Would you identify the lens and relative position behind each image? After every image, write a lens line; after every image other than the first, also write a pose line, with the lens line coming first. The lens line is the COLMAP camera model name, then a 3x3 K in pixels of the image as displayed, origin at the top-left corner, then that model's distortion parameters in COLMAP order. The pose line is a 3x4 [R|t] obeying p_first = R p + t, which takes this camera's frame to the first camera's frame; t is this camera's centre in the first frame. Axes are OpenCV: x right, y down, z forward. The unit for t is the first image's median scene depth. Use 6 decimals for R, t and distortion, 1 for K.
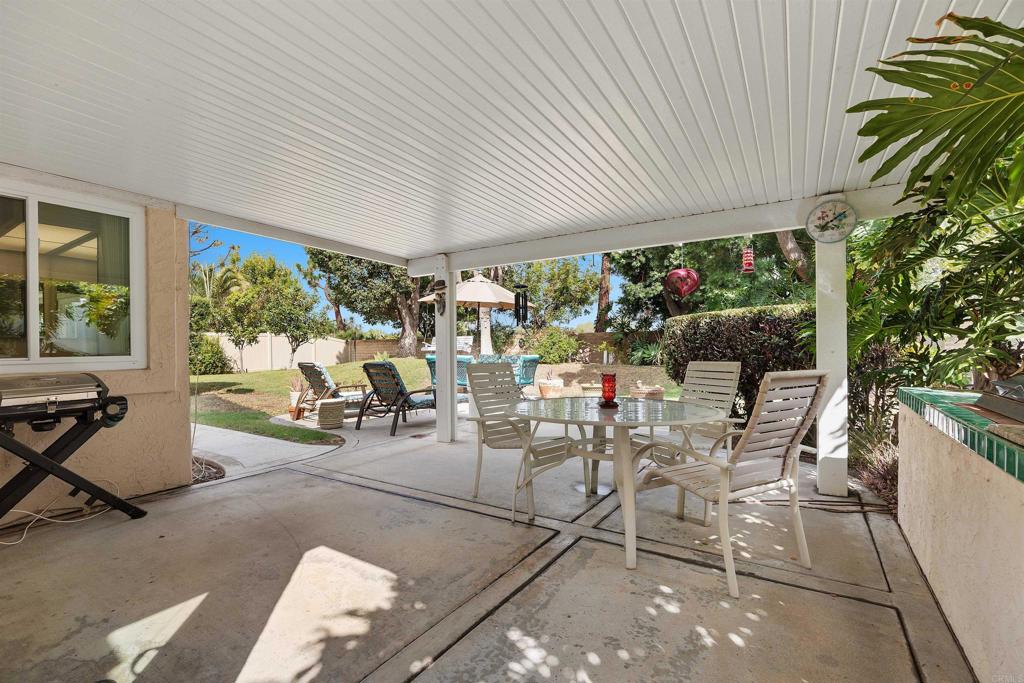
lens RADIAL K [[446.1, 0, 510.2], [0, 446.1, 347.2], [0, 0, 1]] dist [-0.004932, -0.000207]
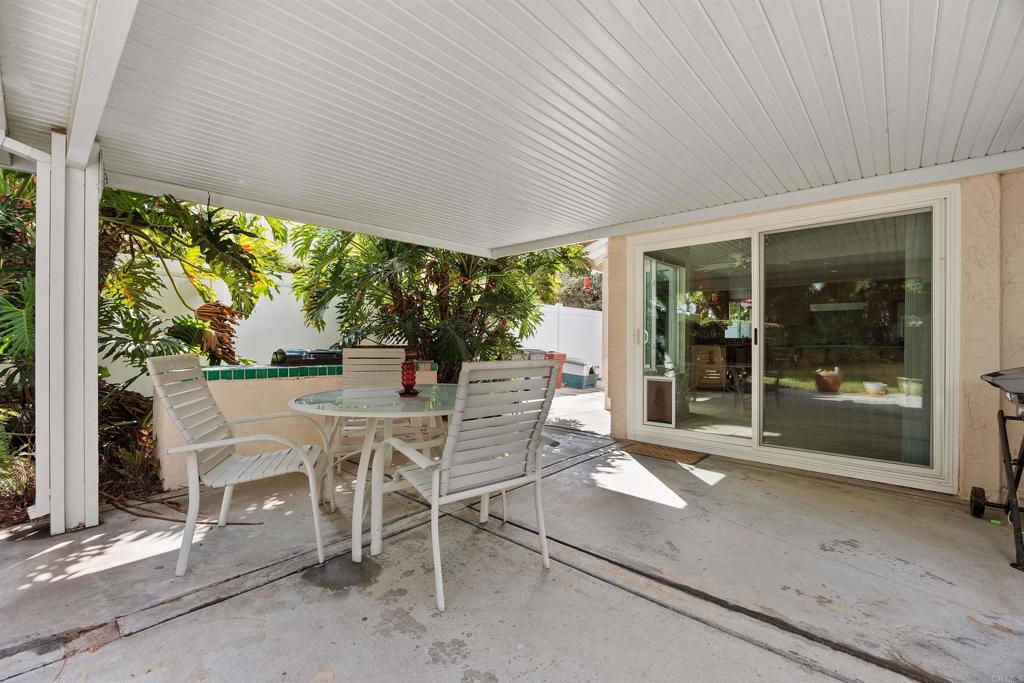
lens RADIAL K [[446.1, 0, 510.0], [0, 446.1, 340.1], [0, 0, 1]] dist [-0.004932, -0.000207]
pose [[-0.987904, 0.006613, 0.154926, -0.156574], [0.006358, 0.999977, -0.002143, 0.019261], [-0.154937, -0.001133, -0.987924, 1.981507]]
